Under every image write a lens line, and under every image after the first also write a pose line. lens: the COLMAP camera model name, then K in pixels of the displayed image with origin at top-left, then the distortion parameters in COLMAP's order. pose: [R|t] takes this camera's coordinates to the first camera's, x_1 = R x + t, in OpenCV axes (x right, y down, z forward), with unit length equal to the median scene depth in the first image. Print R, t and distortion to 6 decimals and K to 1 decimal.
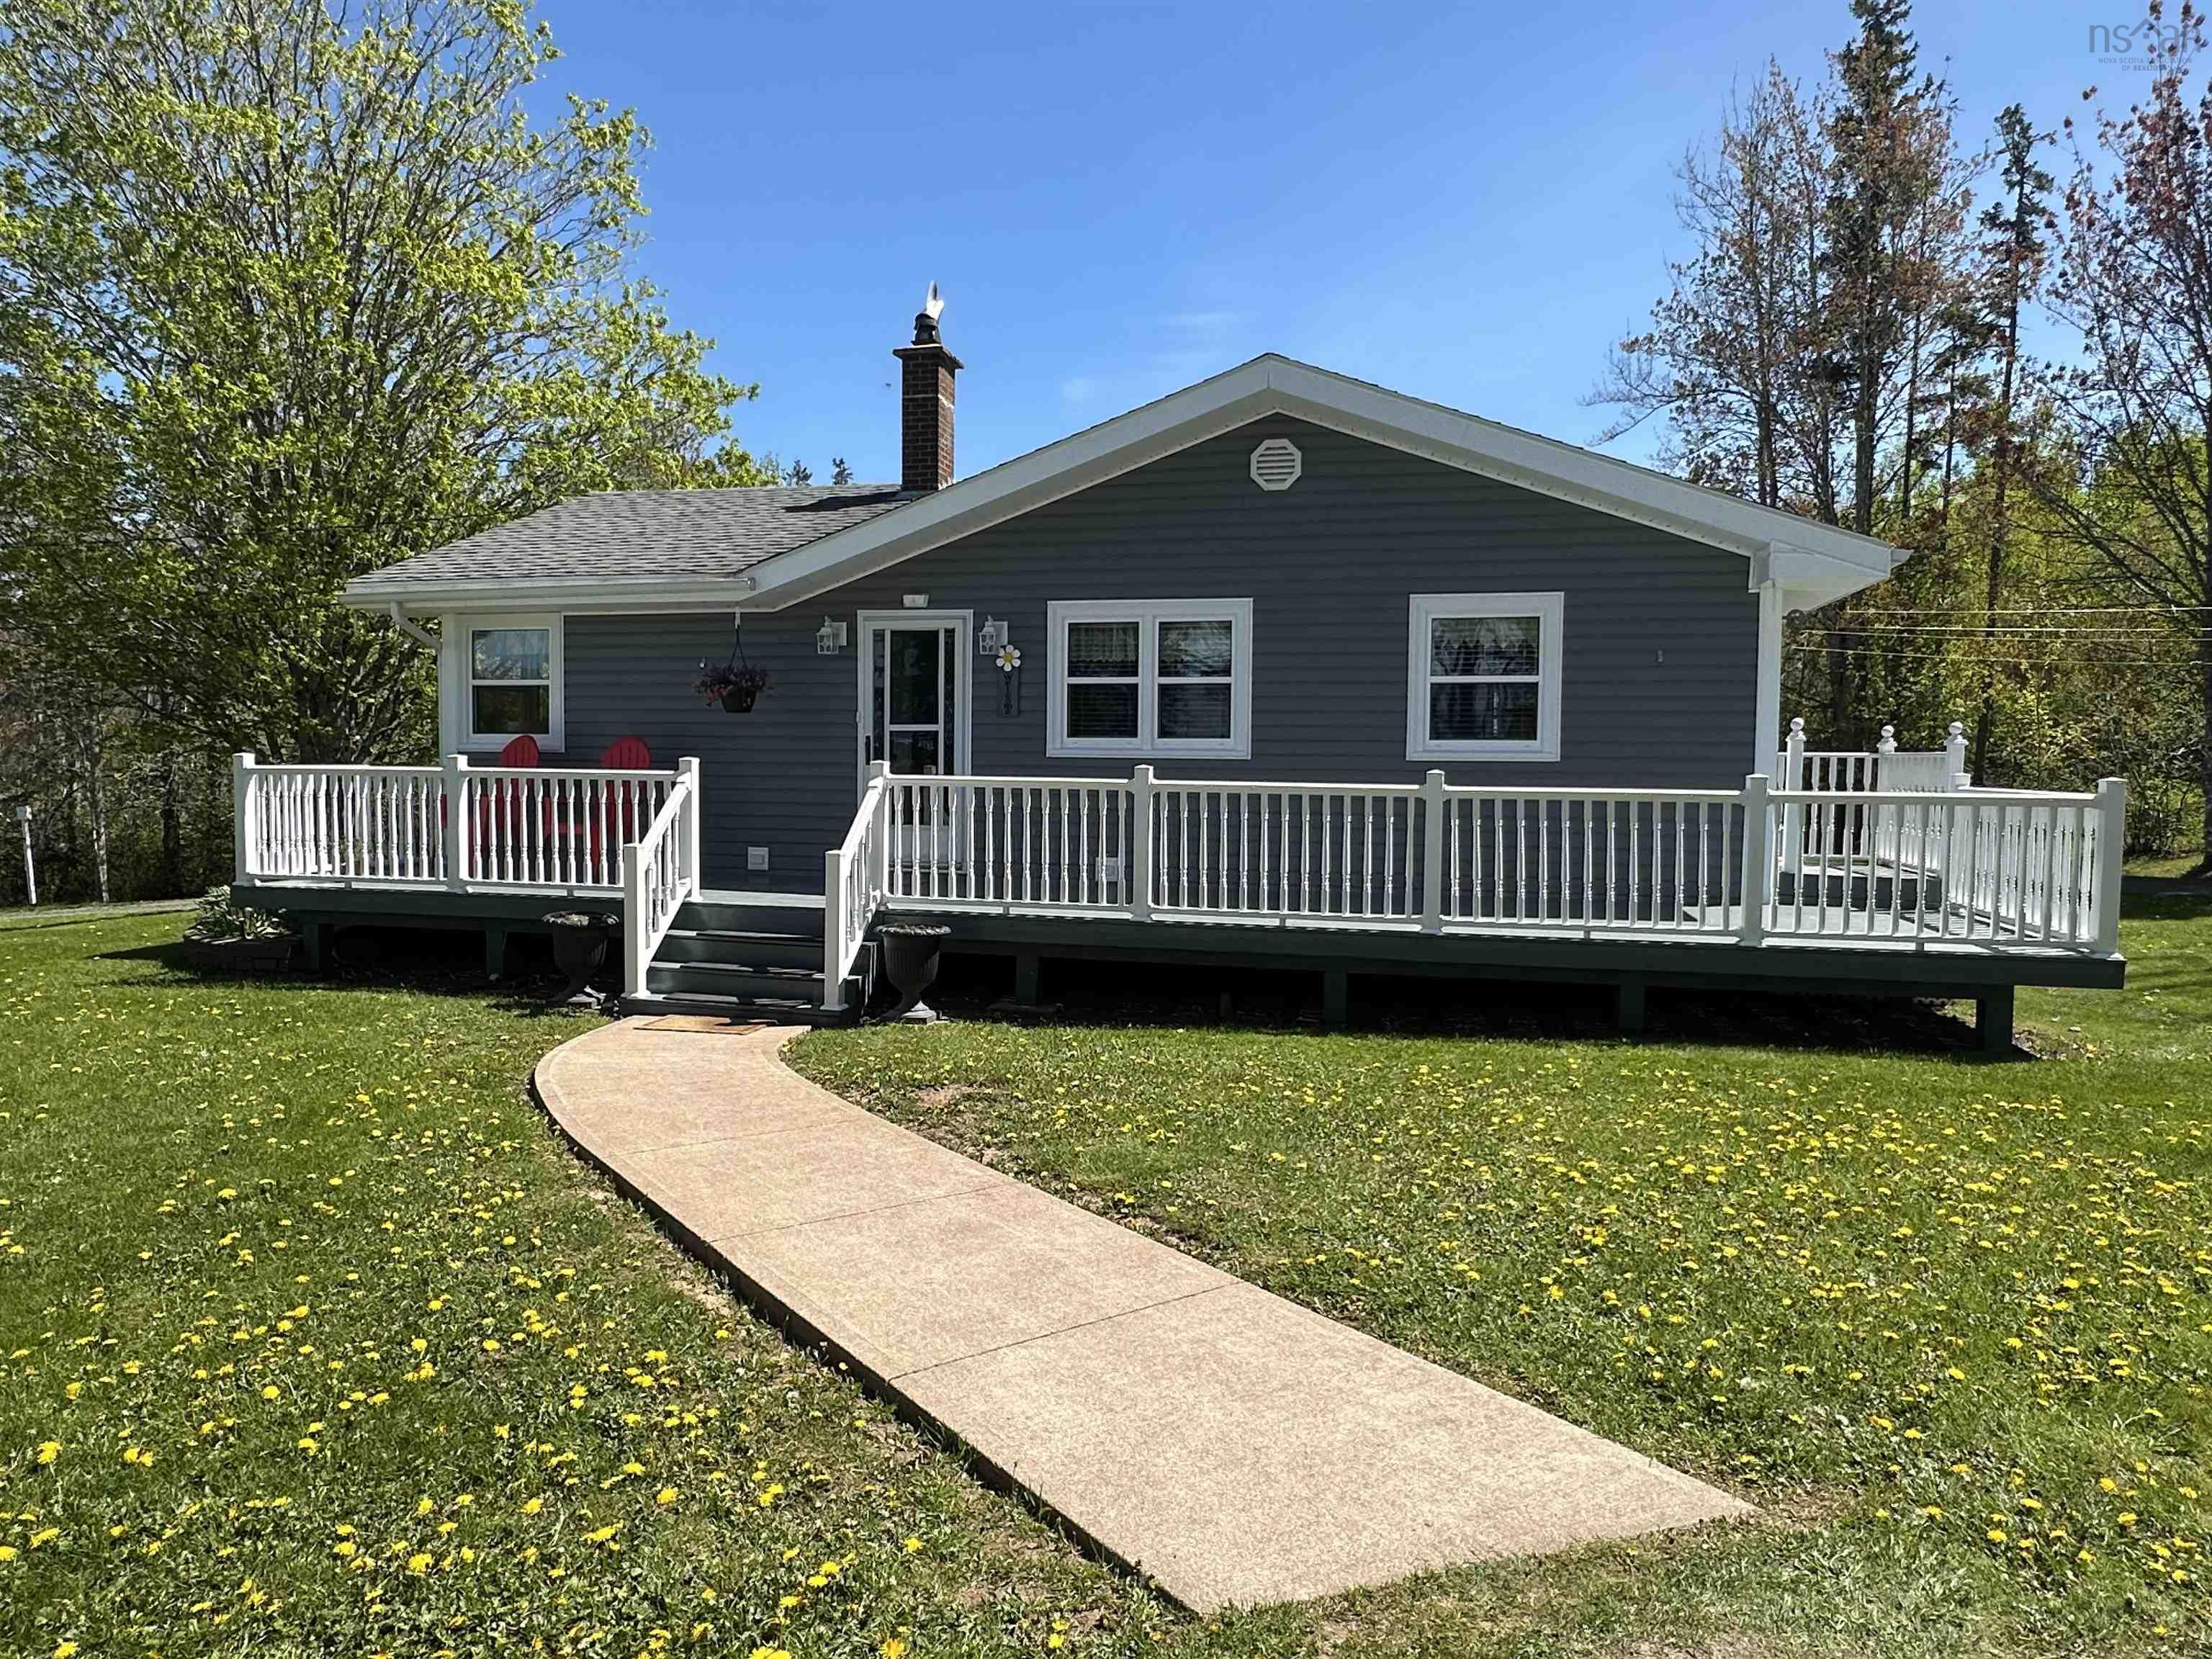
lens RADIAL K [[1397.6, 0, 1106.0], [0, 1397.6, 829.5], [0, 0, 1]] dist [-0.016106, 0.002278]
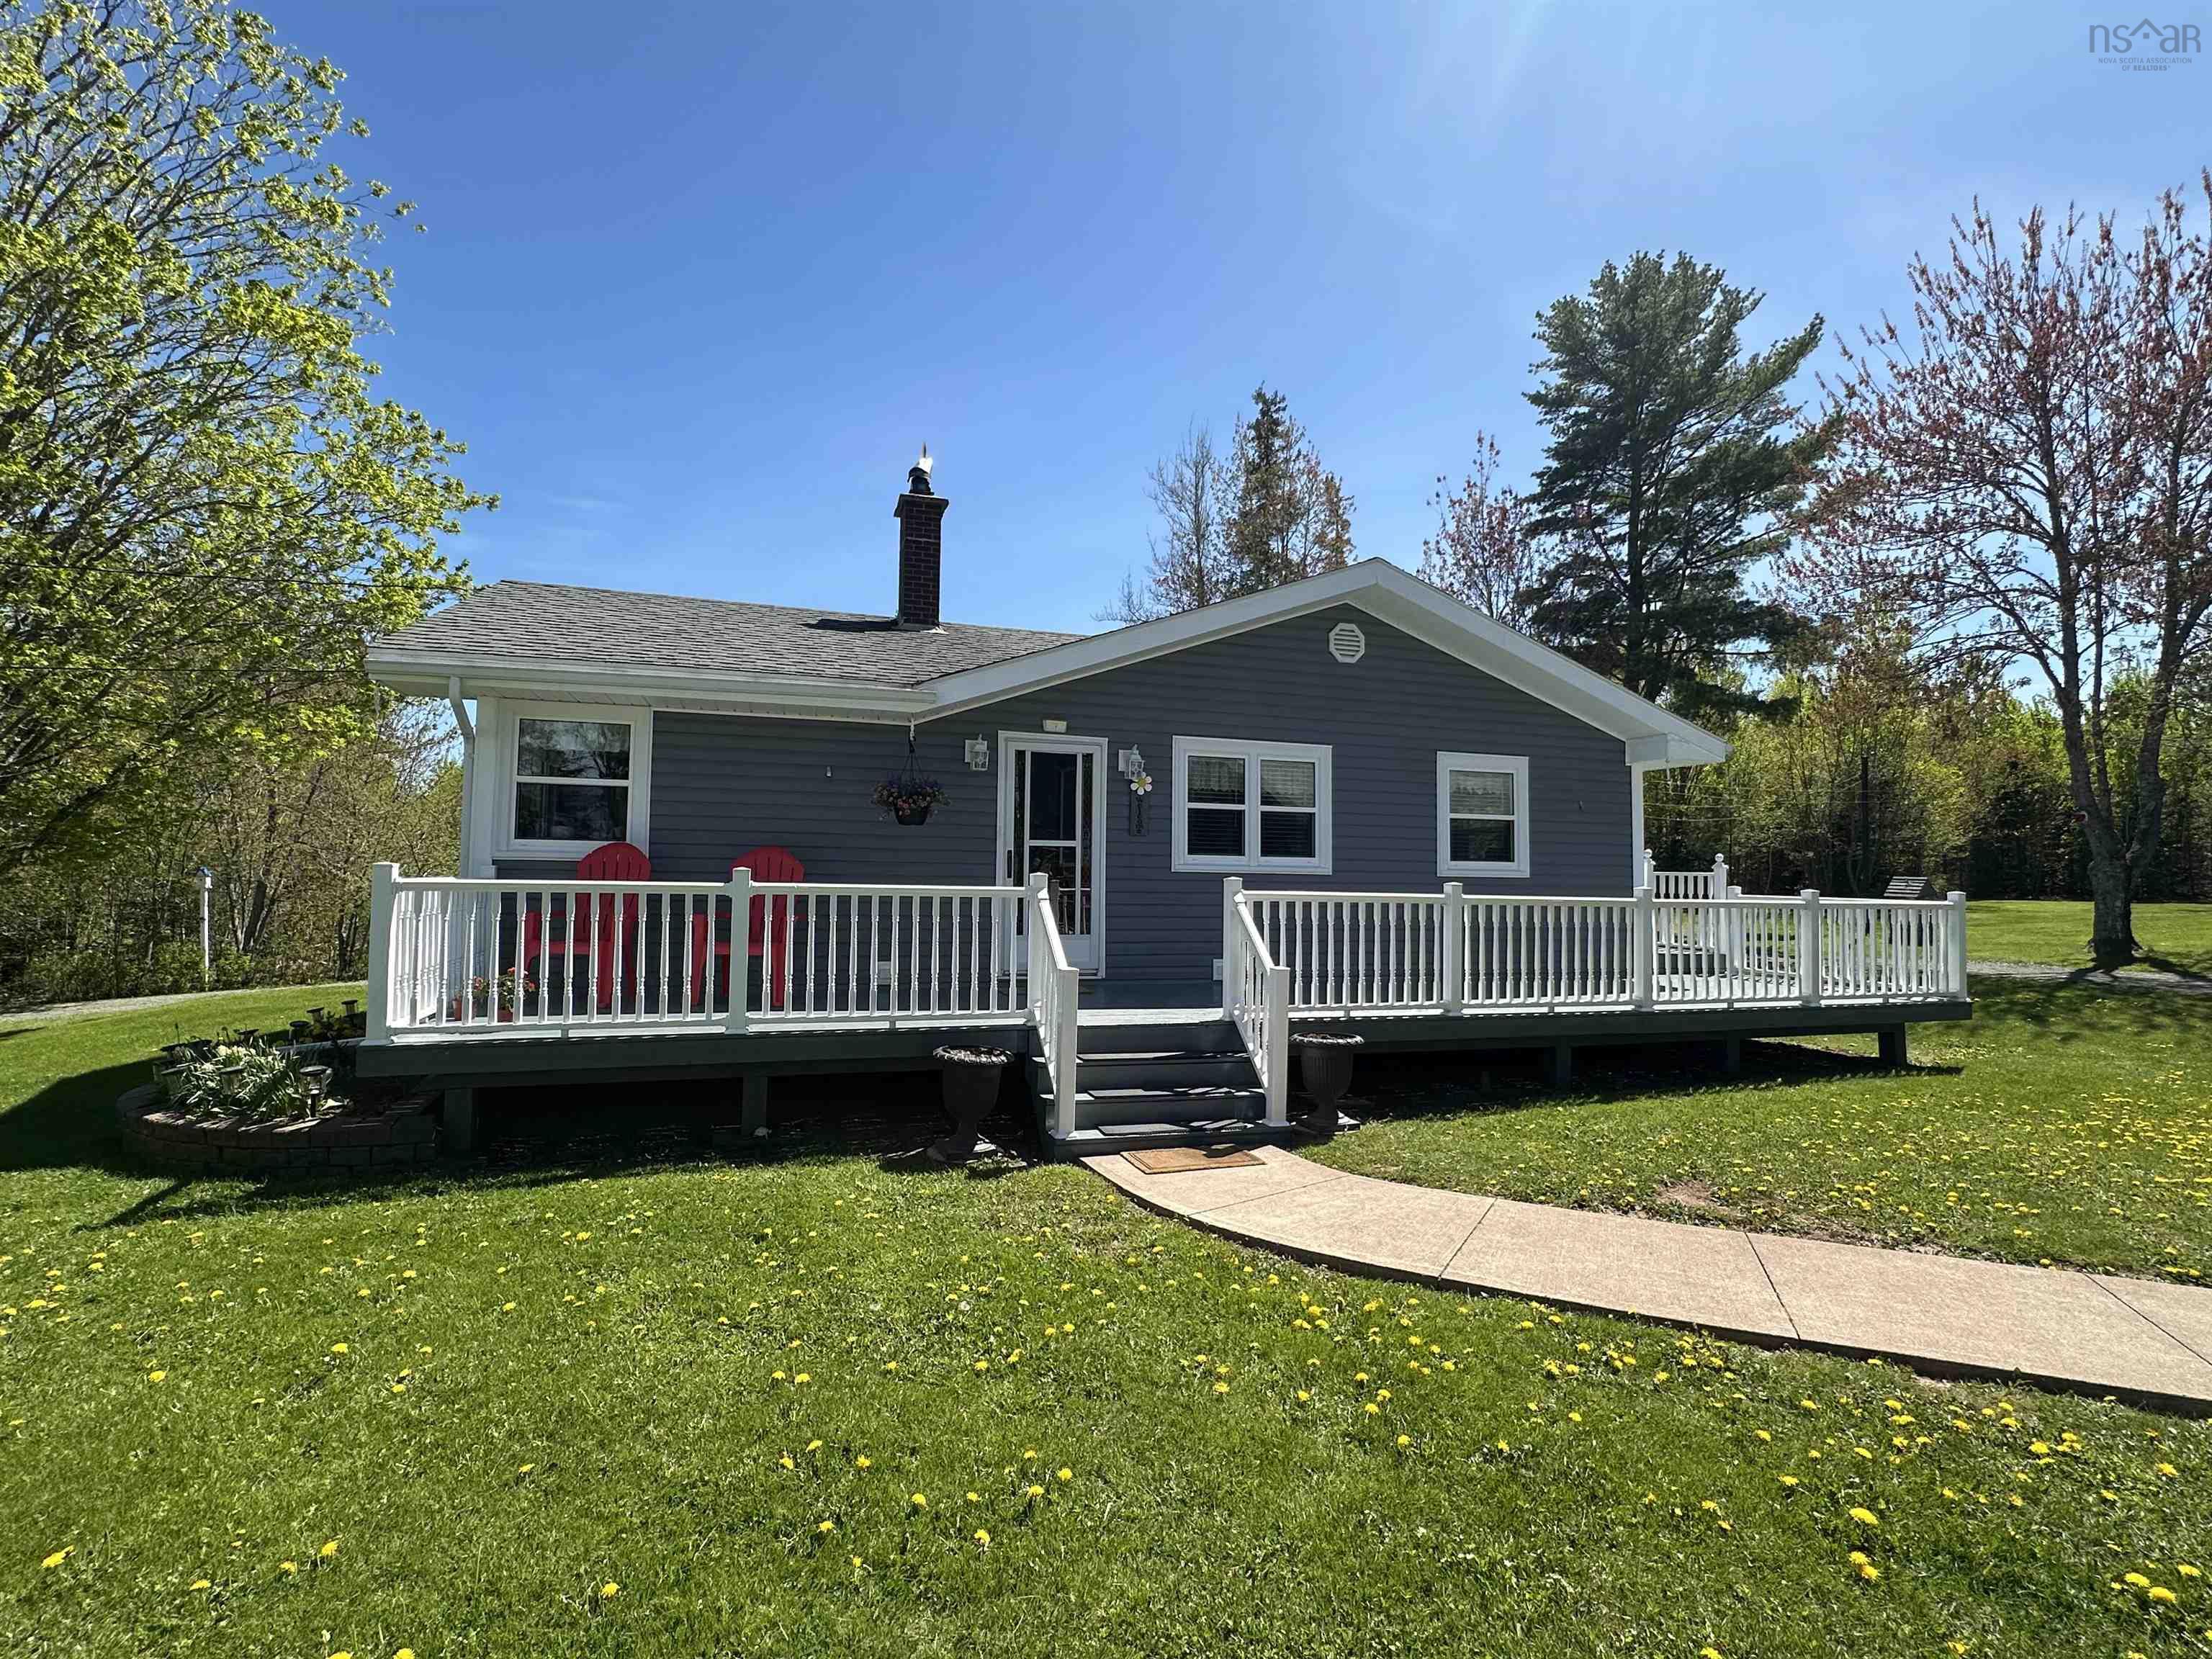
lens RADIAL K [[1028.6, 0, 1106.0], [0, 1028.6, 829.5], [0, 0, 1]] dist [-0.005810, -0.000135]
pose [[0.857688, 0.027176, 0.513452, -0.529785], [0.016114, 0.996691, -0.079671, -0.020638], [-0.513918, 0.076606, 0.854412, 0.317994]]
